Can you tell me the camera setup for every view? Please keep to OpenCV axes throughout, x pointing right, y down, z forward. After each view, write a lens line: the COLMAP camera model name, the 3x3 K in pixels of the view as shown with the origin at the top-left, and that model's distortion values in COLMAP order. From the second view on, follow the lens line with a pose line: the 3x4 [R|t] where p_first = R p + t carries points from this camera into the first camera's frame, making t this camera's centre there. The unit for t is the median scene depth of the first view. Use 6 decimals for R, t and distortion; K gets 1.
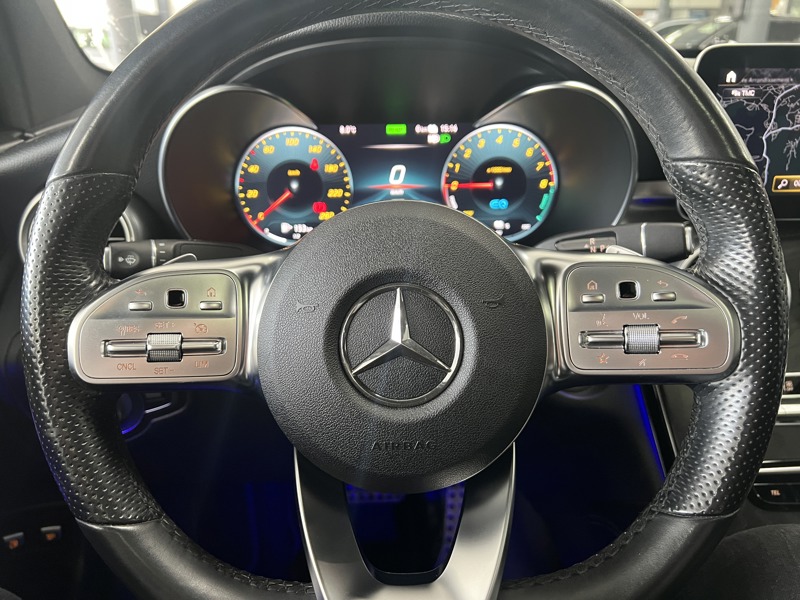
lens RADIAL K [[627.4, 0, 399.9], [0, 627.4, 309.2], [0, 0, 1]] dist [0.002478, -0.007751]
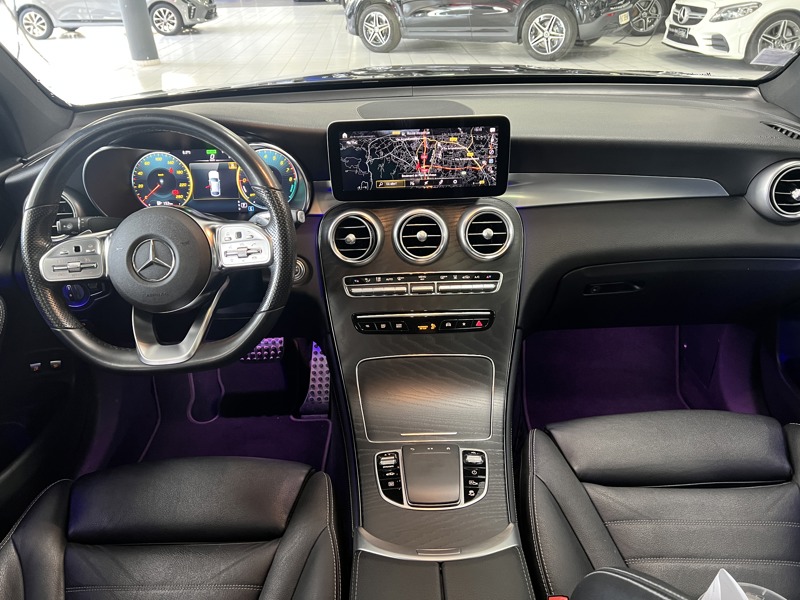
lens RADIAL K [[614.9, 0, 400.0], [0, 614.9, 300.0], [0, 0, 1]] dist [0.077215, -0.090624]
pose [[0.998868, -0.005443, -0.047253, 0.660454], [0.010743, 0.993577, 0.112651, -0.041436], [0.046336, -0.113031, 0.992510, -0.923090]]
